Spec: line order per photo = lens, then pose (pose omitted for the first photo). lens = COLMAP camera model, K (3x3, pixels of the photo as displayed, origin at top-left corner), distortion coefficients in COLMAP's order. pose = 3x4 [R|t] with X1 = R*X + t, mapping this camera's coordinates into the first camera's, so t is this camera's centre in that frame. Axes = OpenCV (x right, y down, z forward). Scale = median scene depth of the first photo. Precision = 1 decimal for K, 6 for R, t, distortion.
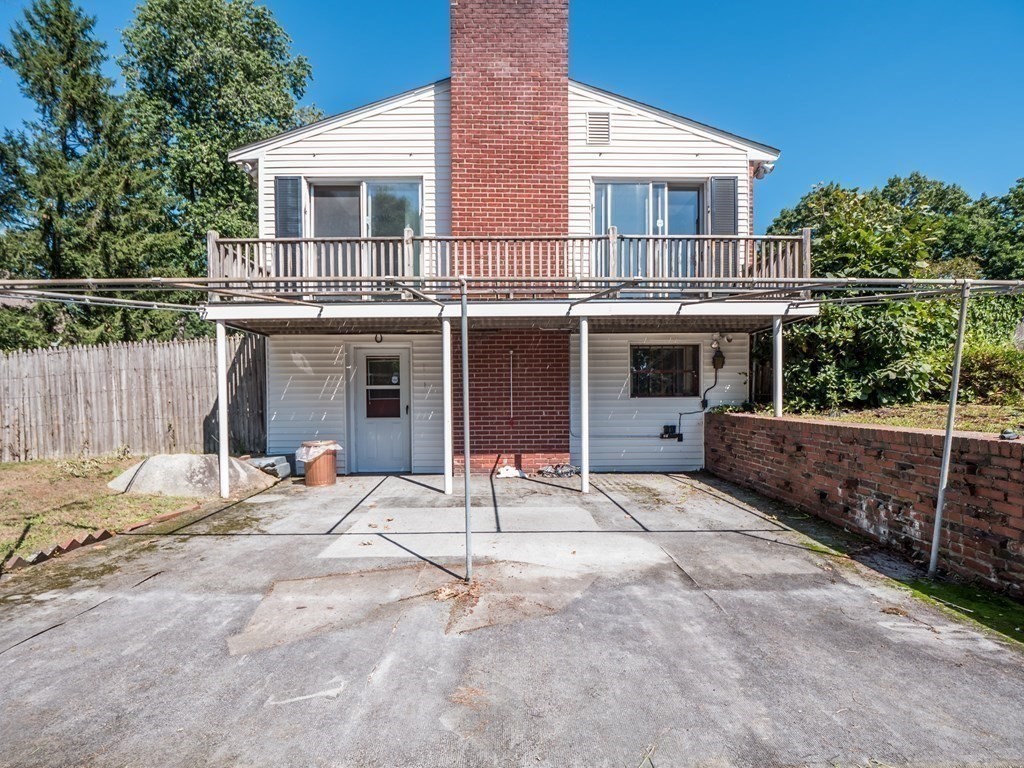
lens RADIAL K [[494.6, 0, 512.2], [0, 494.6, 399.9], [0, 0, 1]] dist [-0.018913, -0.000371]
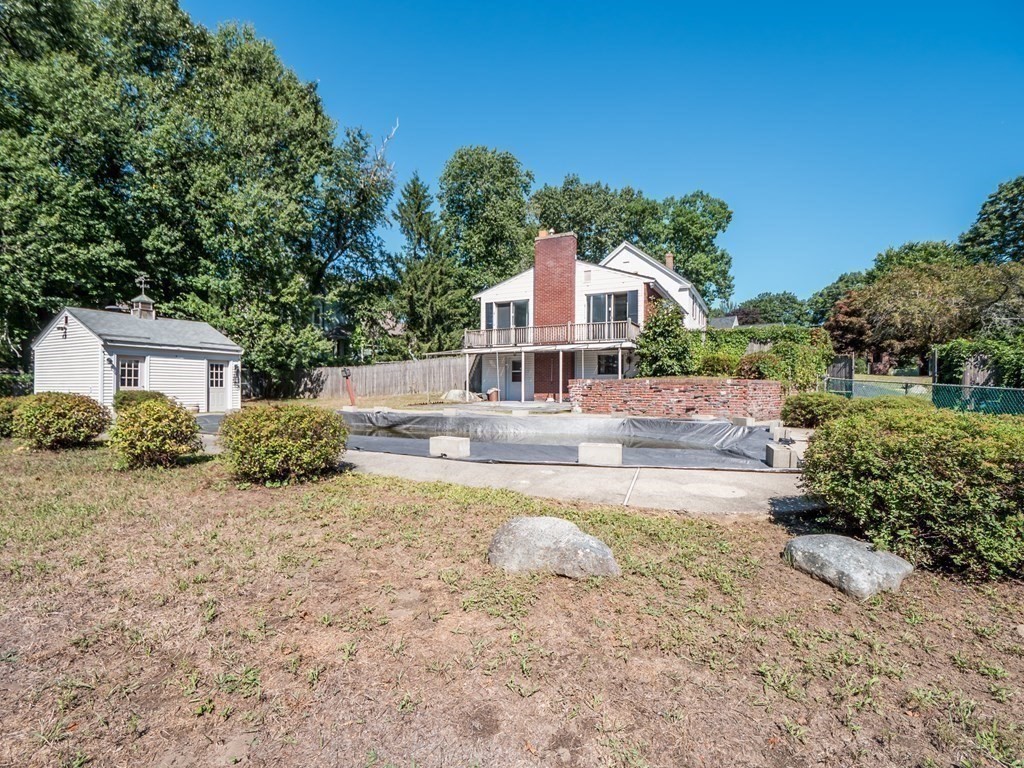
lens RADIAL K [[527.4, 0, 512.0], [0, 527.4, 384.0], [0, 0, 1]] dist [-0.065115, -0.000048]
pose [[0.871850, 0.014496, -0.489558, 1.244560], [-0.021750, 0.999722, -0.009132, 0.076016], [0.489290, 0.018609, 0.871923, -1.730767]]
